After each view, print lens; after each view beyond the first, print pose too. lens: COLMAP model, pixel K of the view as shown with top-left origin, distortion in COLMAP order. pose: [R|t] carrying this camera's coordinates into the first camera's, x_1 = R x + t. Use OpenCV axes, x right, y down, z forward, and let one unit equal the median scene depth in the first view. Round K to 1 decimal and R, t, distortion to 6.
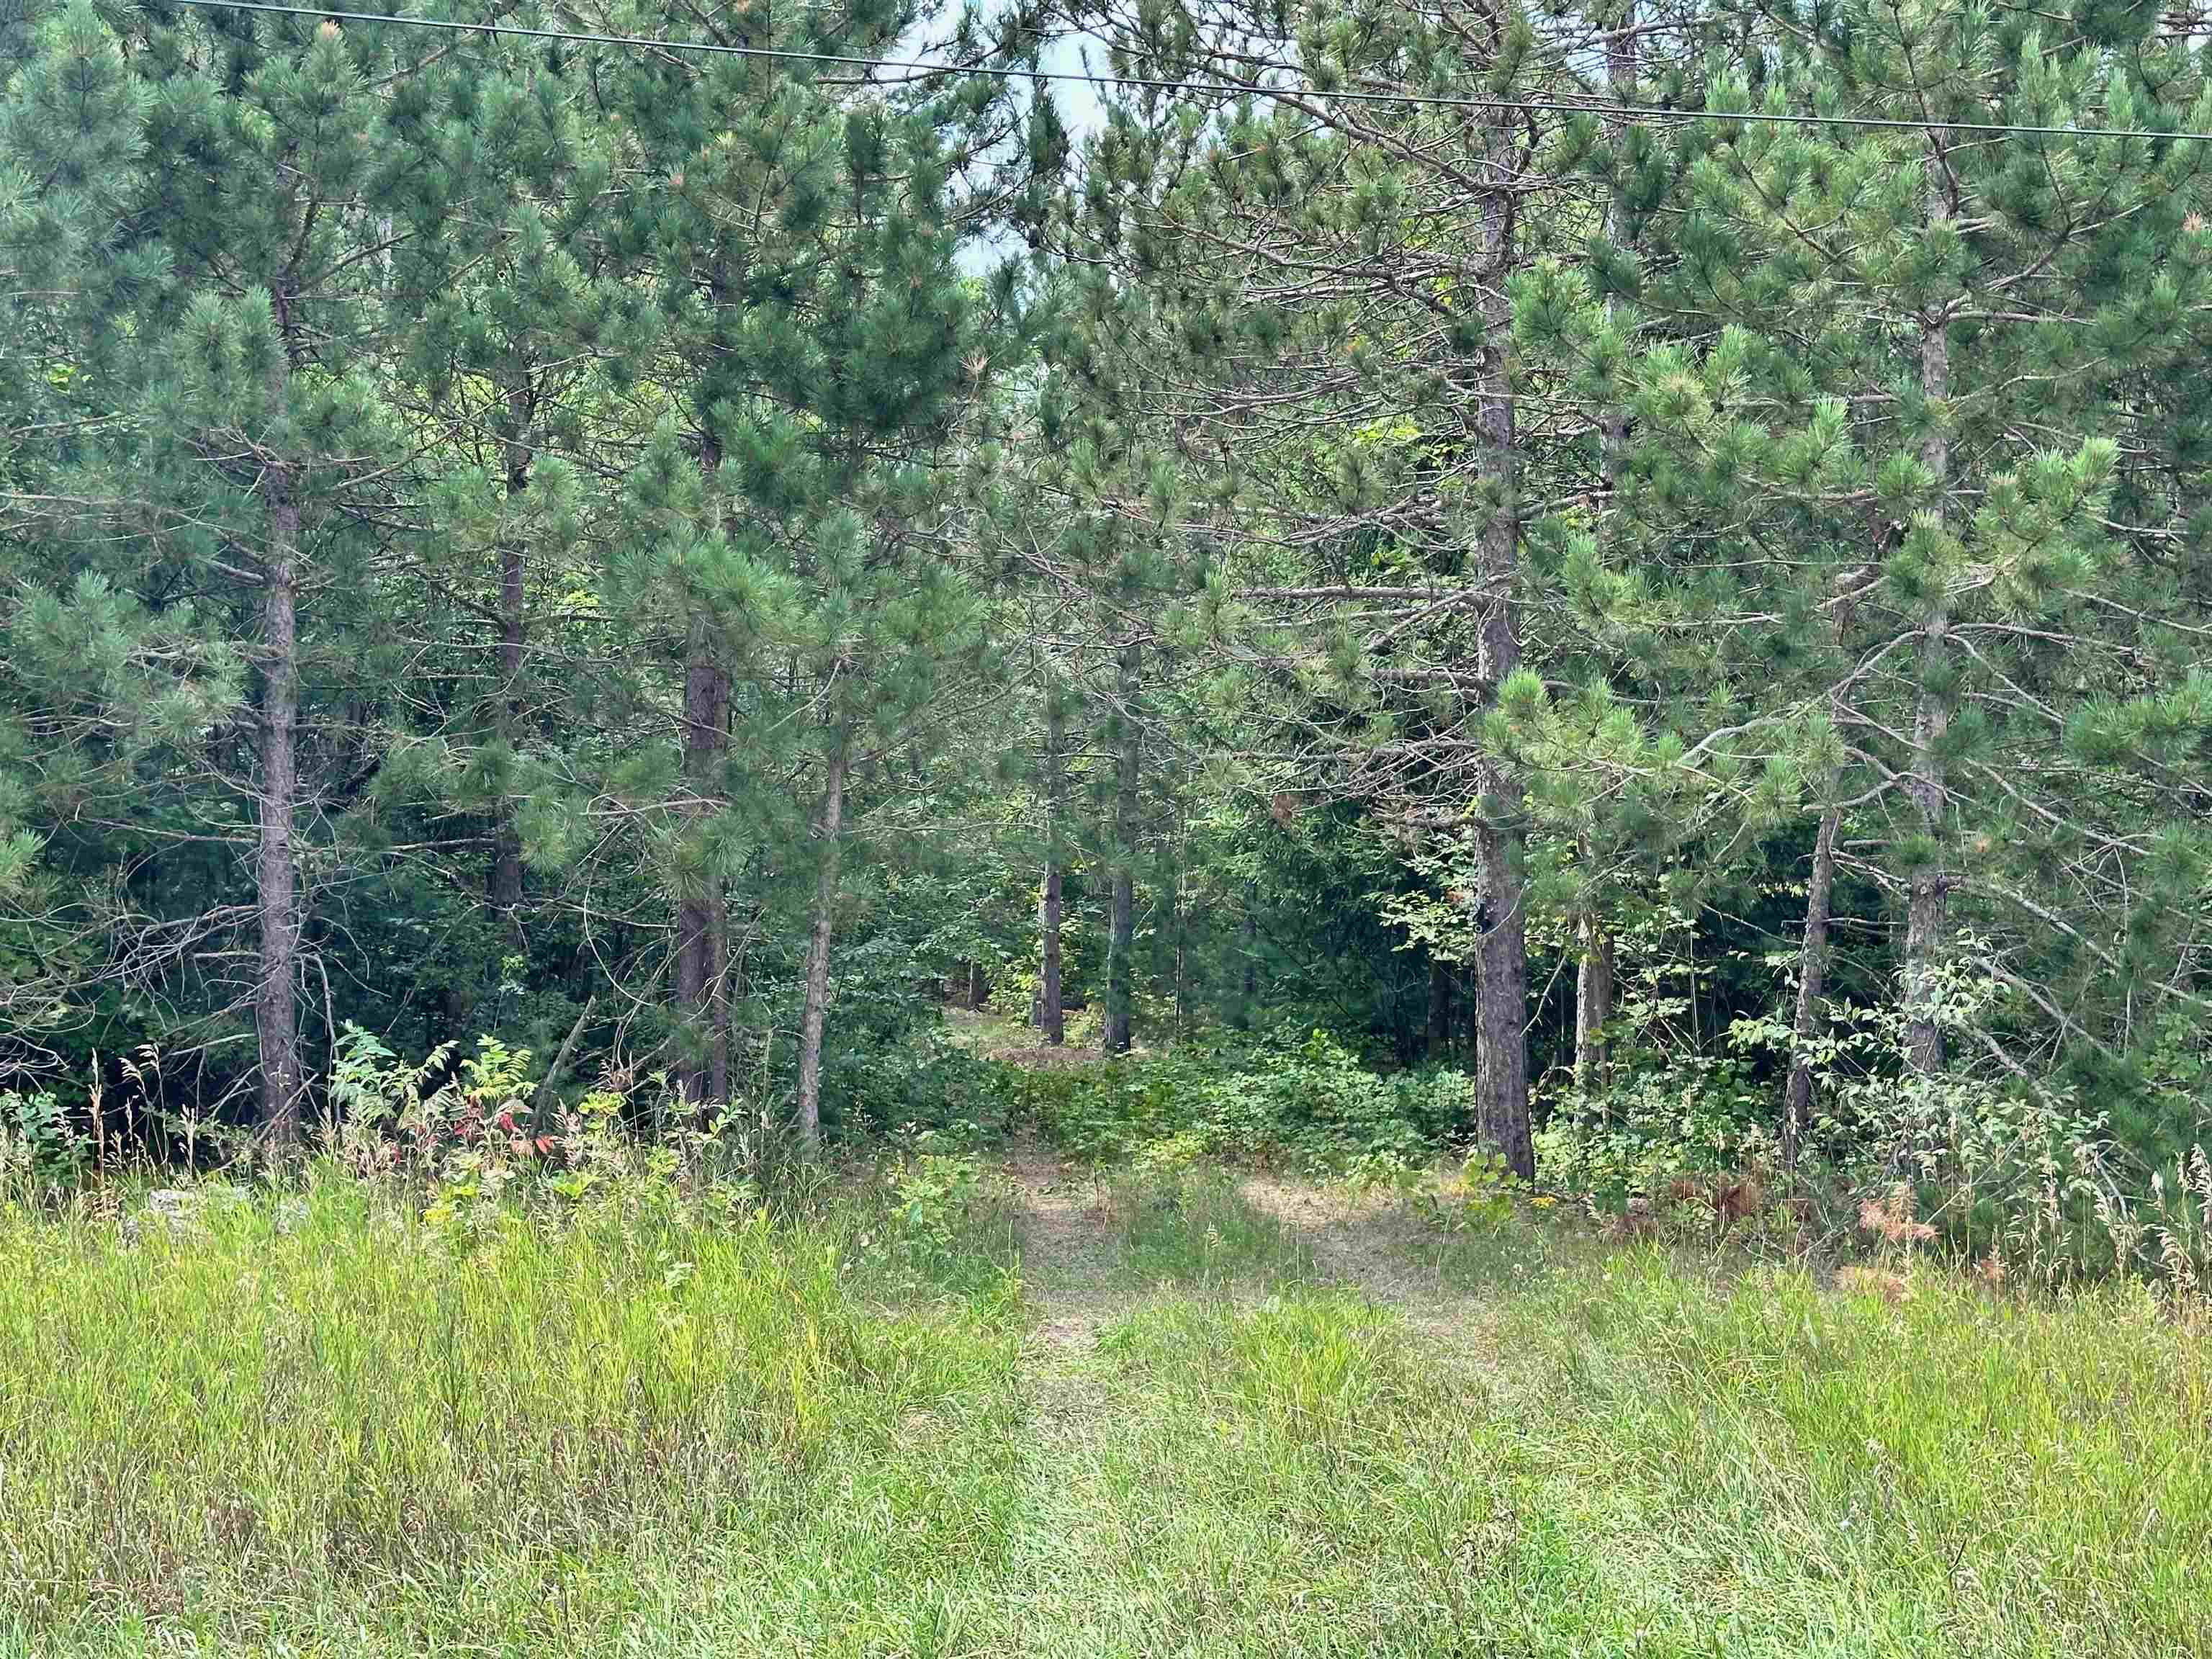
lens RADIAL K [[3101.6, 0, 1095.5], [0, 3101.6, 846.0], [0, 0, 1]] dist [0.196896, -0.342089]
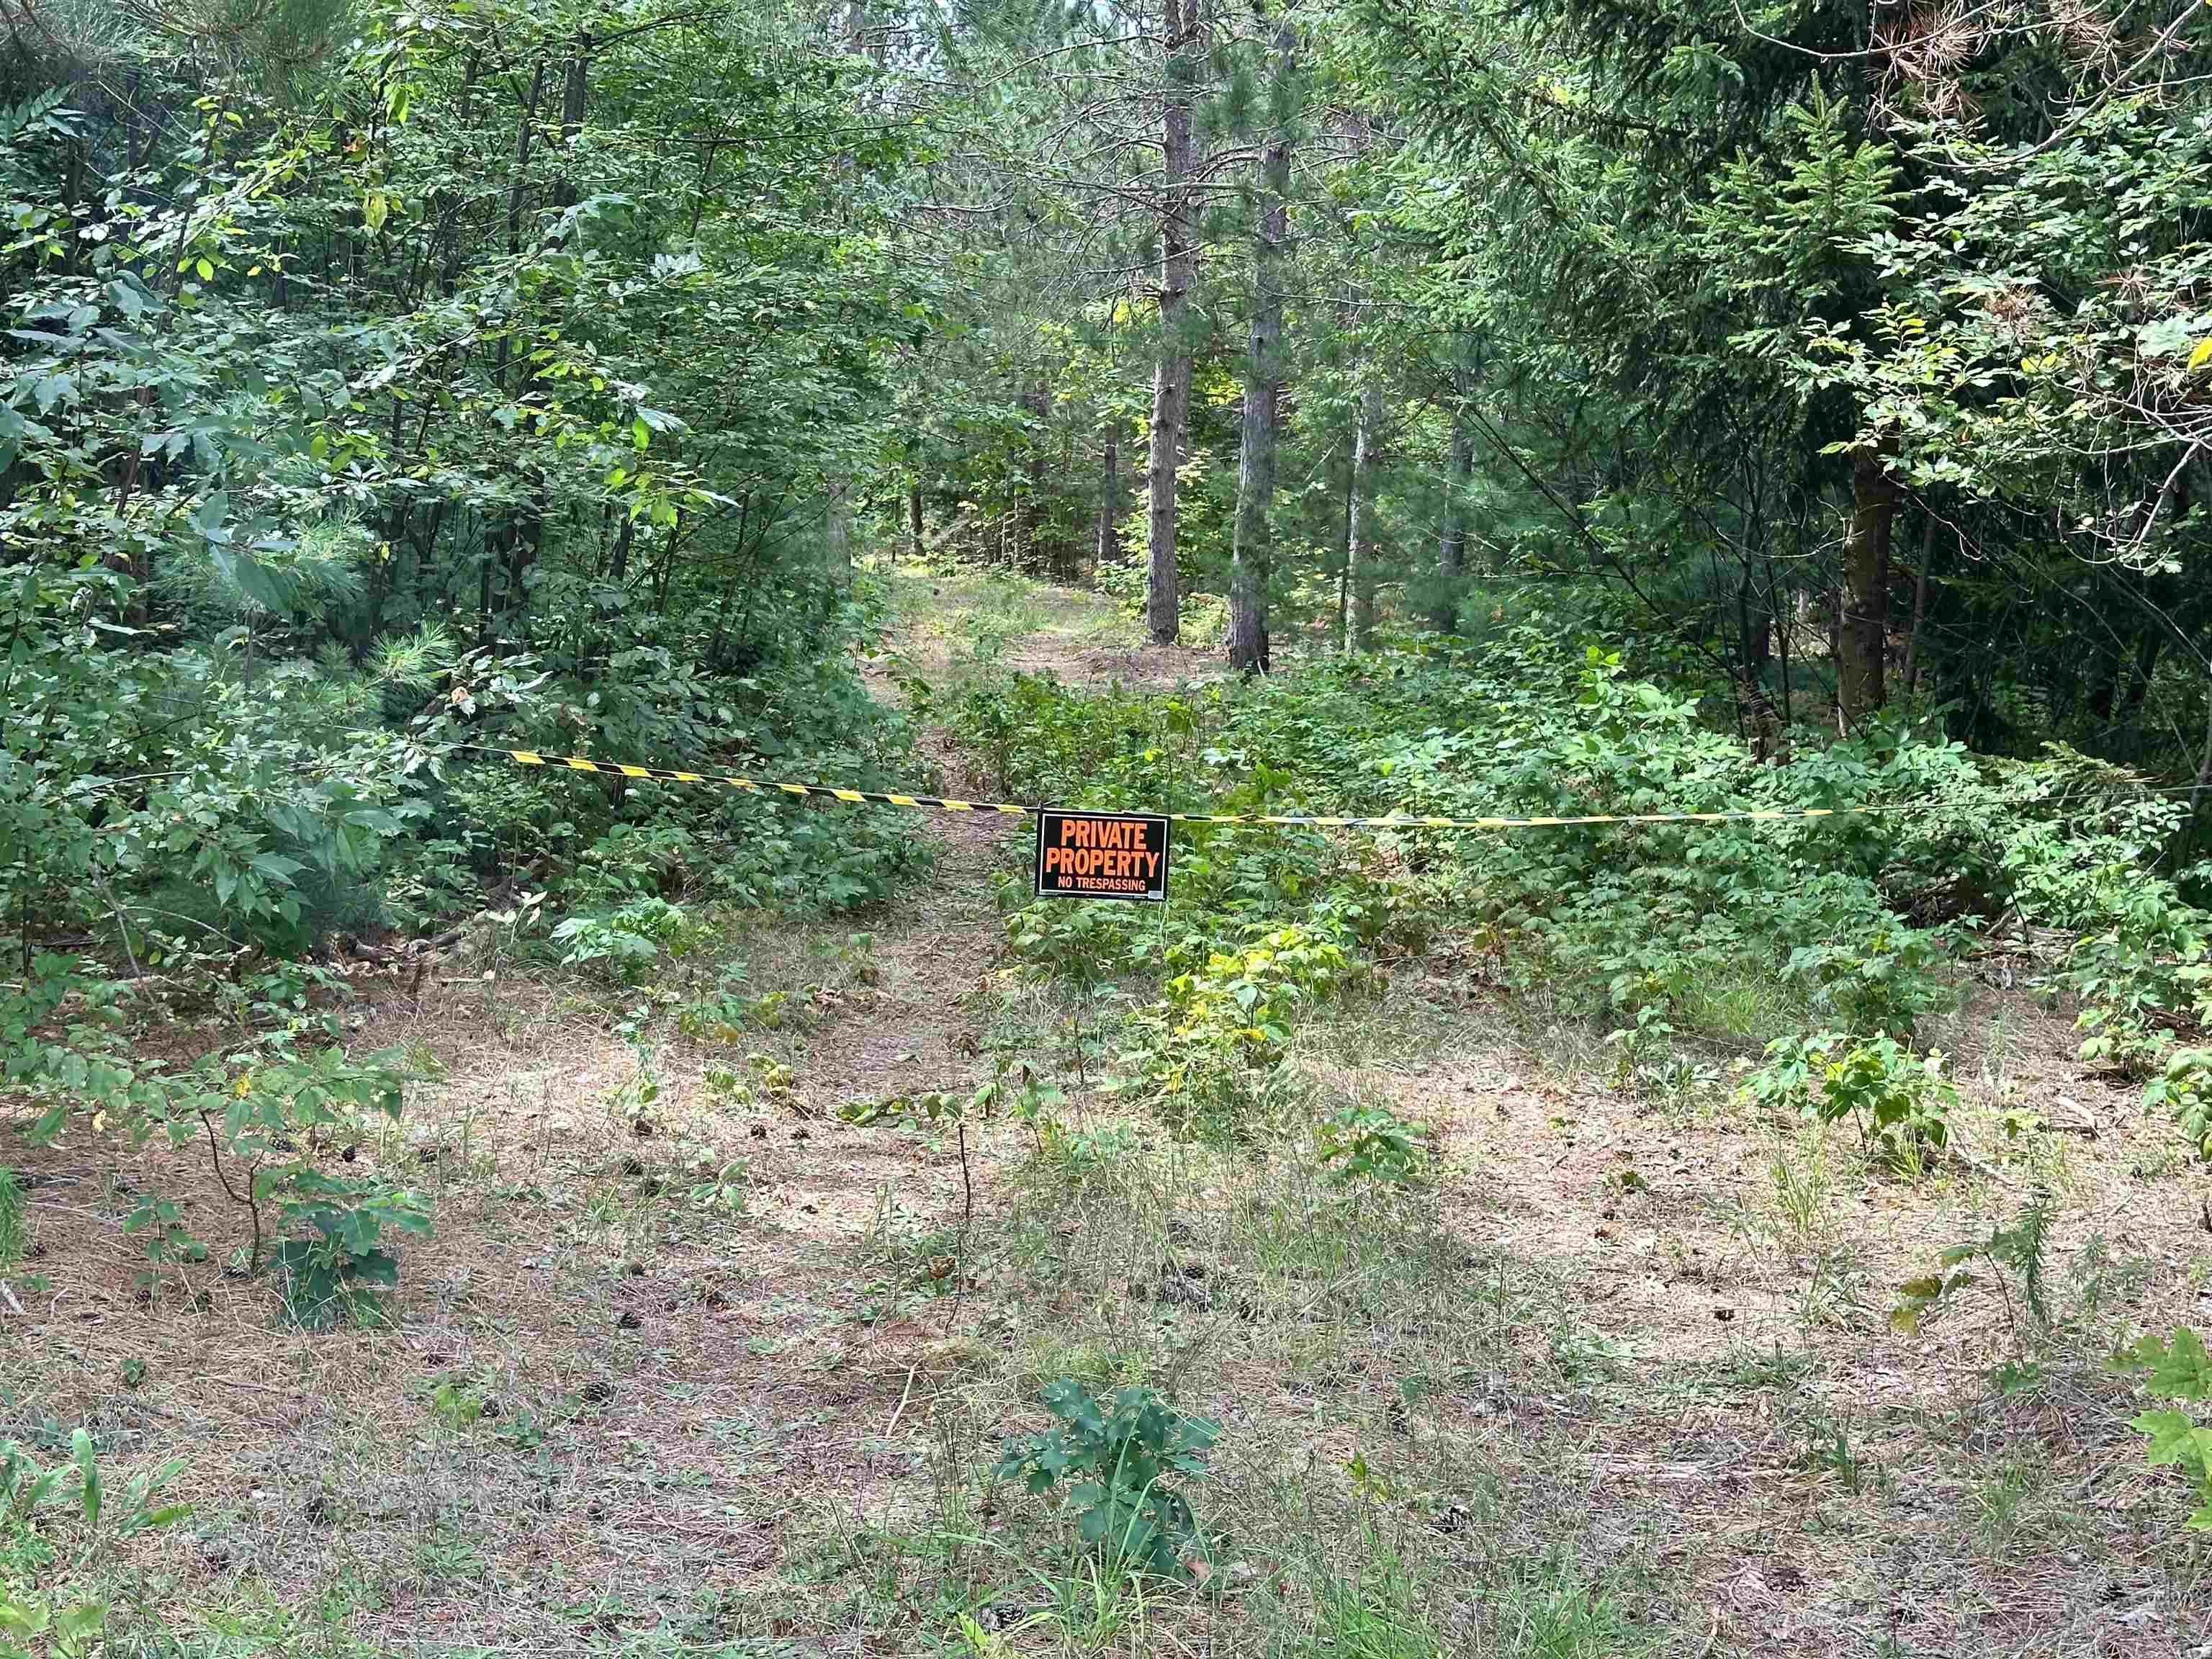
lens RADIAL K [[3101.6, 0, 1095.5], [0, 3101.6, 846.0], [0, 0, 1]] dist [0.196896, -0.342089]
pose [[0.997936, 0.014836, -0.062484, 0.041128], [-0.006305, 0.990883, 0.134575, 0.045491], [0.063911, -0.133903, 0.988931, 0.883553]]
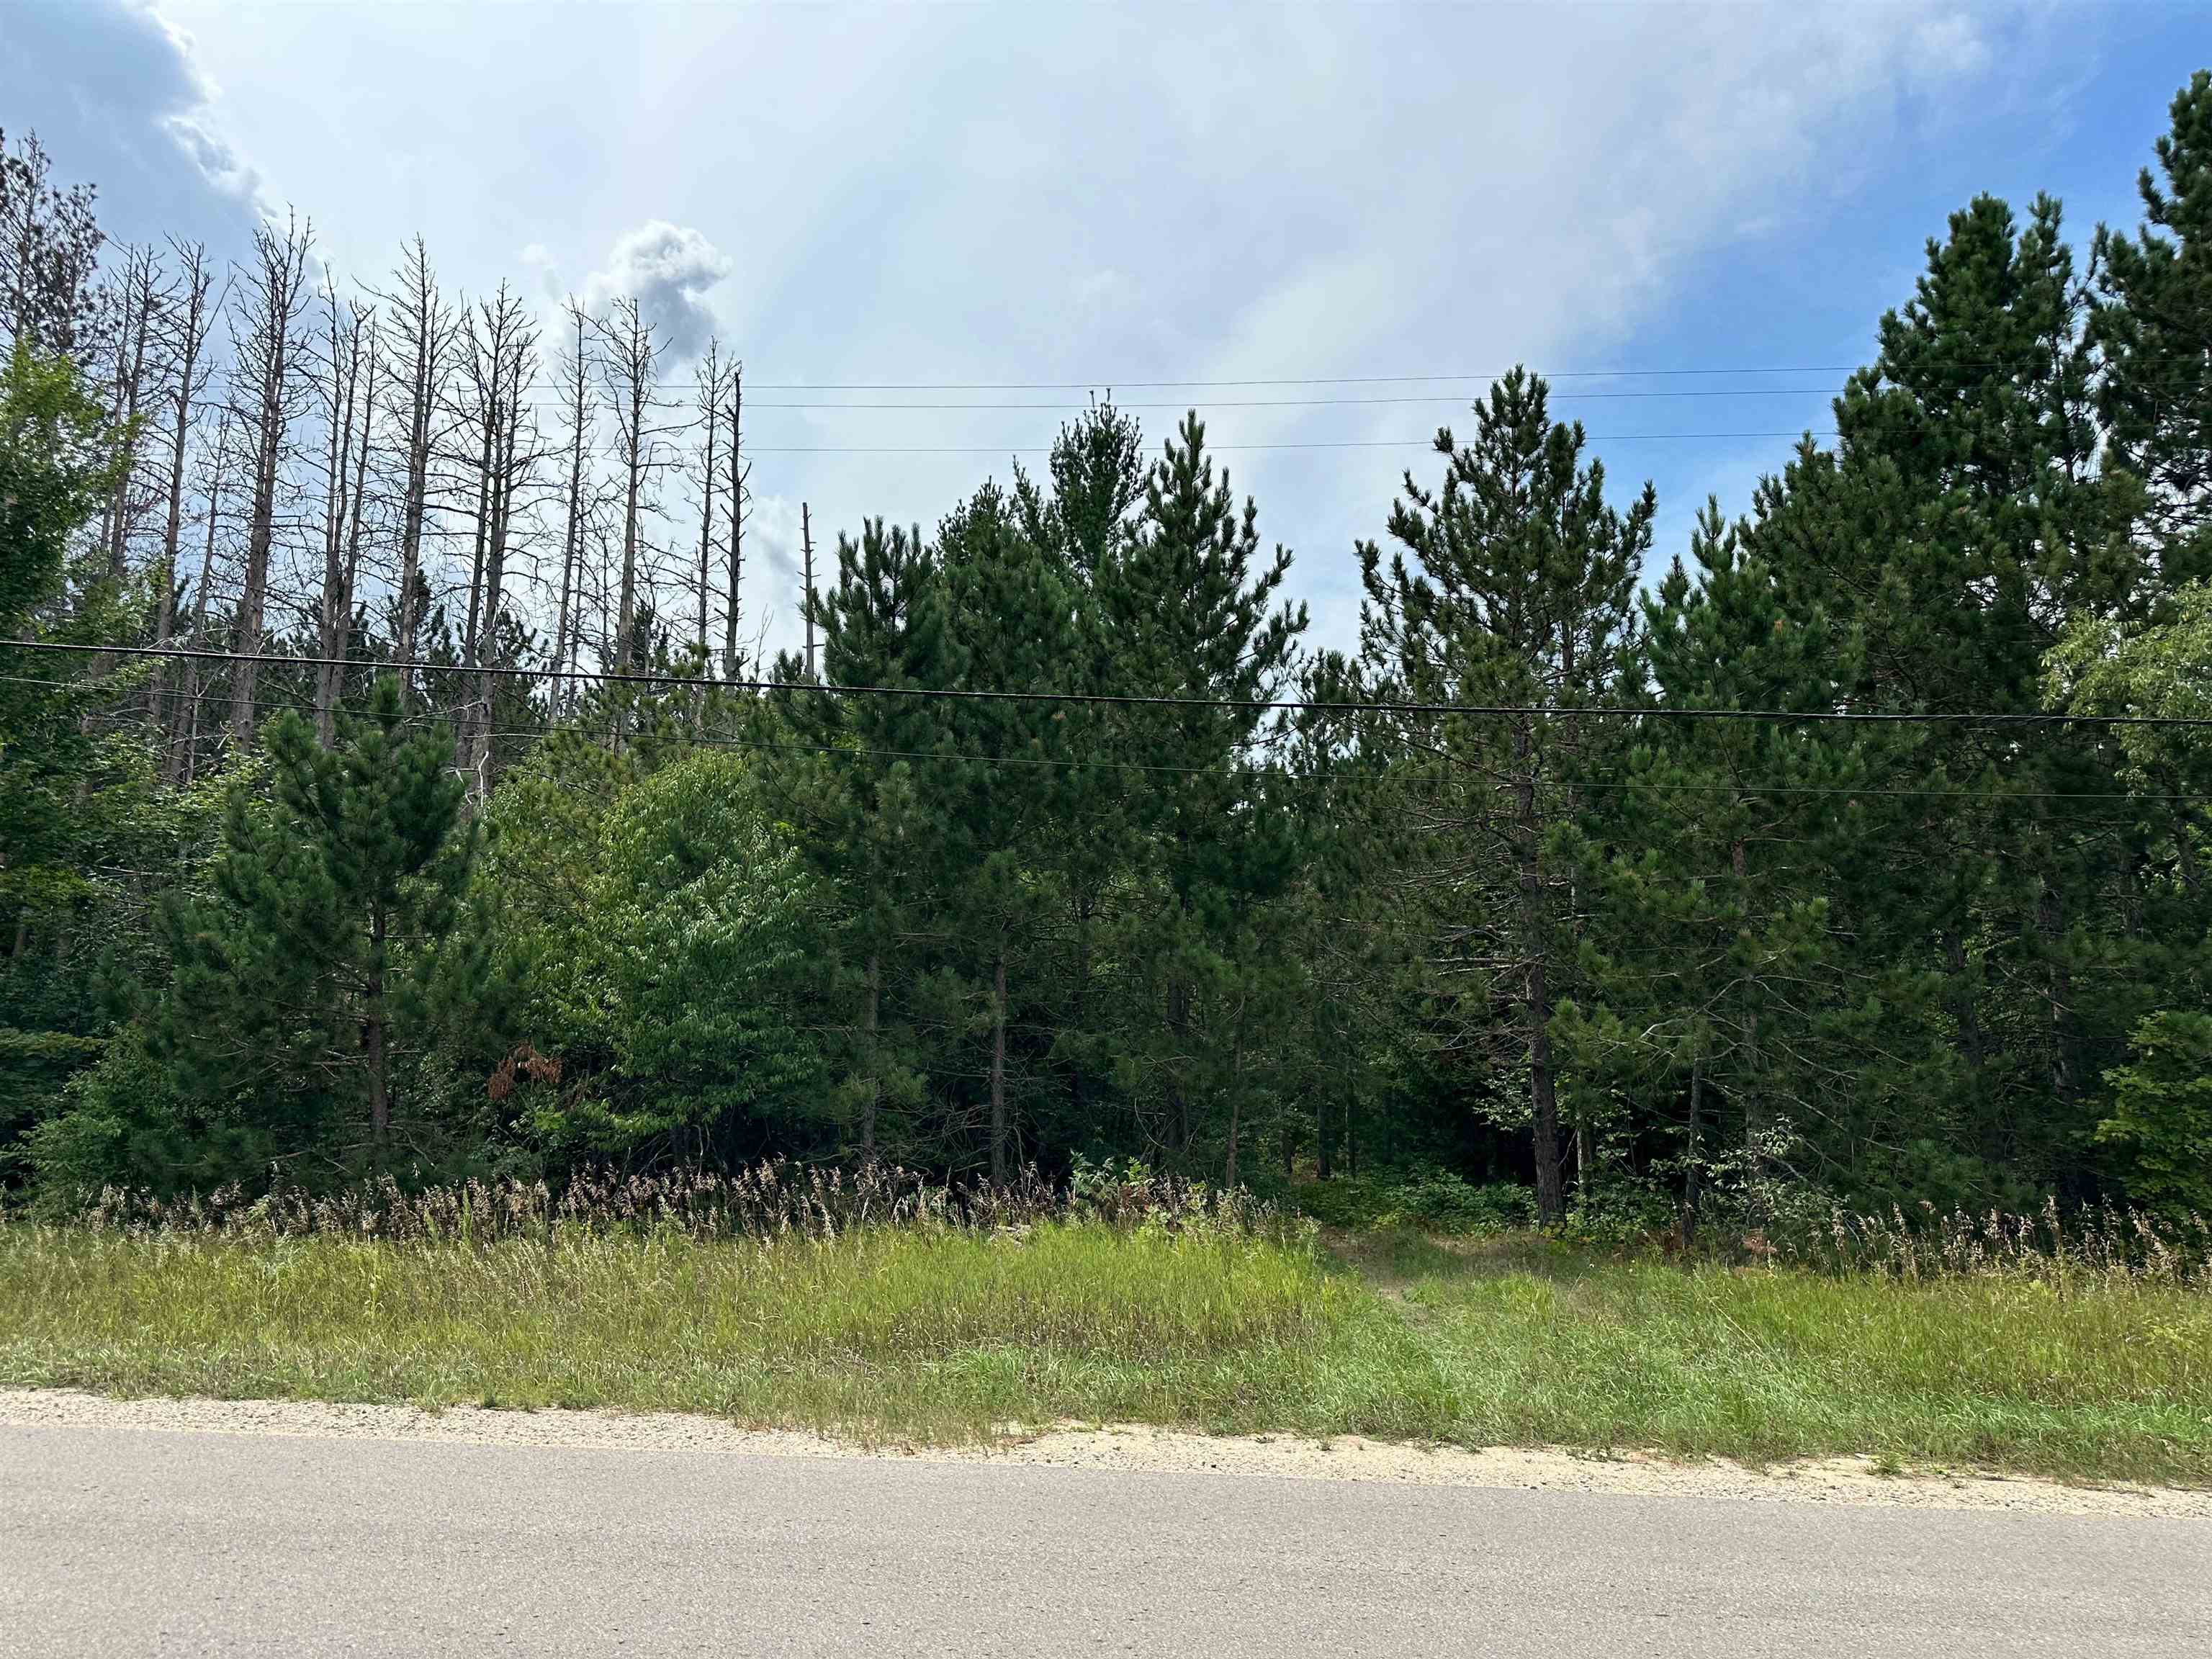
lens RADIAL K [[1501.1, 0, 1105.7], [0, 1501.1, 846.2], [0, 0, 1]] dist [0.133402, -0.302609]
pose [[0.992720, -0.025613, -0.117690, -0.047939], [0.007742, 0.988677, -0.149862, -0.002610], [0.120196, 0.147860, 0.981677, -0.110626]]
